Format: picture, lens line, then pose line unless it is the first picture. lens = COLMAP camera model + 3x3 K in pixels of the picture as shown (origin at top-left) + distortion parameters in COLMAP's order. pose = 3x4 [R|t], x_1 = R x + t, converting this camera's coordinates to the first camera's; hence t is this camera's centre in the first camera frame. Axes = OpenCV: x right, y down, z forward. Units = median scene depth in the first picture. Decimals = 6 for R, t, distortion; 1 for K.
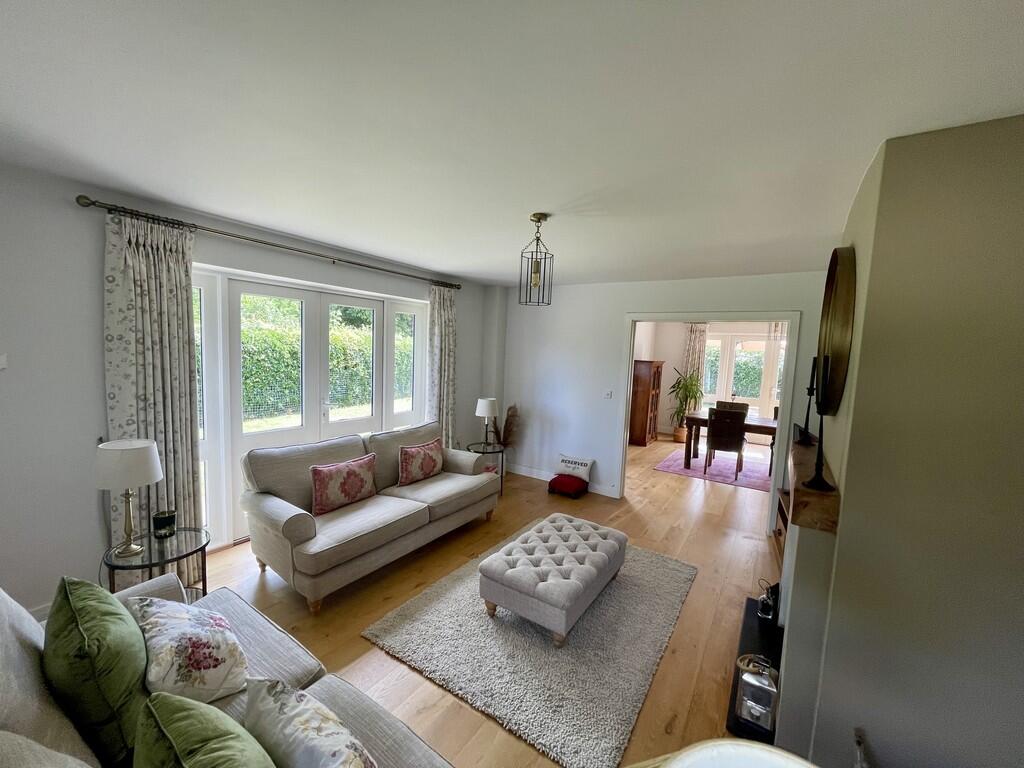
lens RADIAL K [[413.4, 0, 511.2], [0, 413.4, 386.3], [0, 0, 1]] dist [-0.004166, 0.001023]
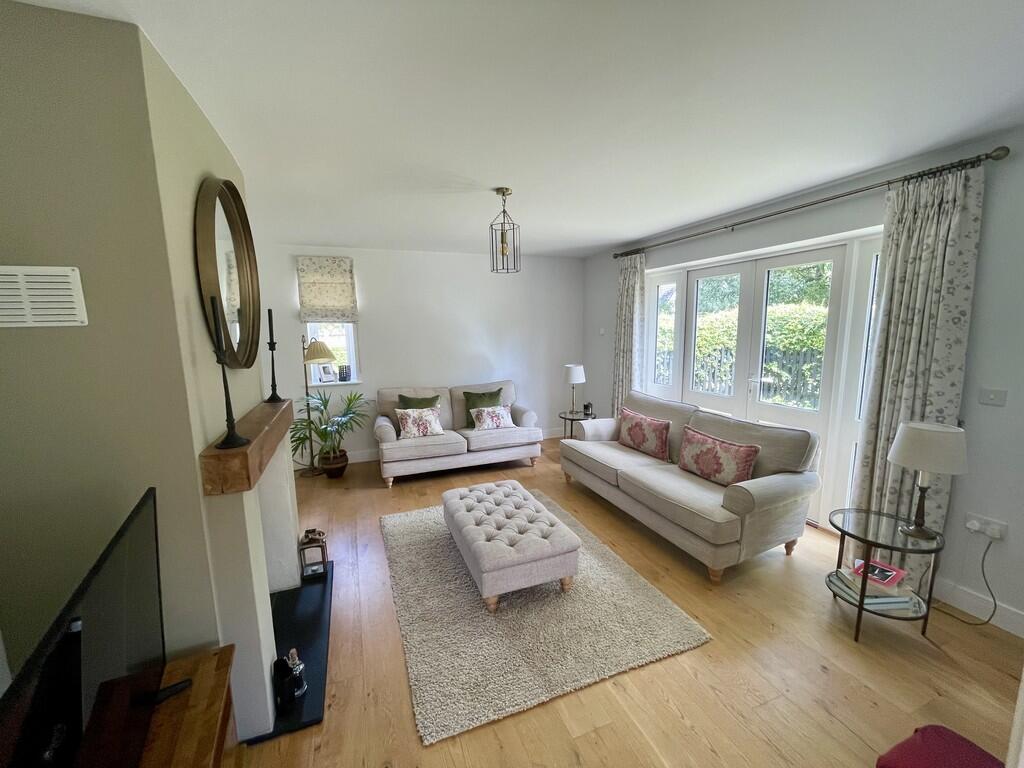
lens RADIAL K [[413.4, 0, 509.3], [0, 413.4, 387.3], [0, 0, 1]] dist [-0.004166, 0.001023]
pose [[-0.583935, 0.087509, -0.807070, 0.756543], [-0.082859, 0.982556, 0.166487, -0.061567], [0.807561, 0.164091, -0.566498, 1.310427]]
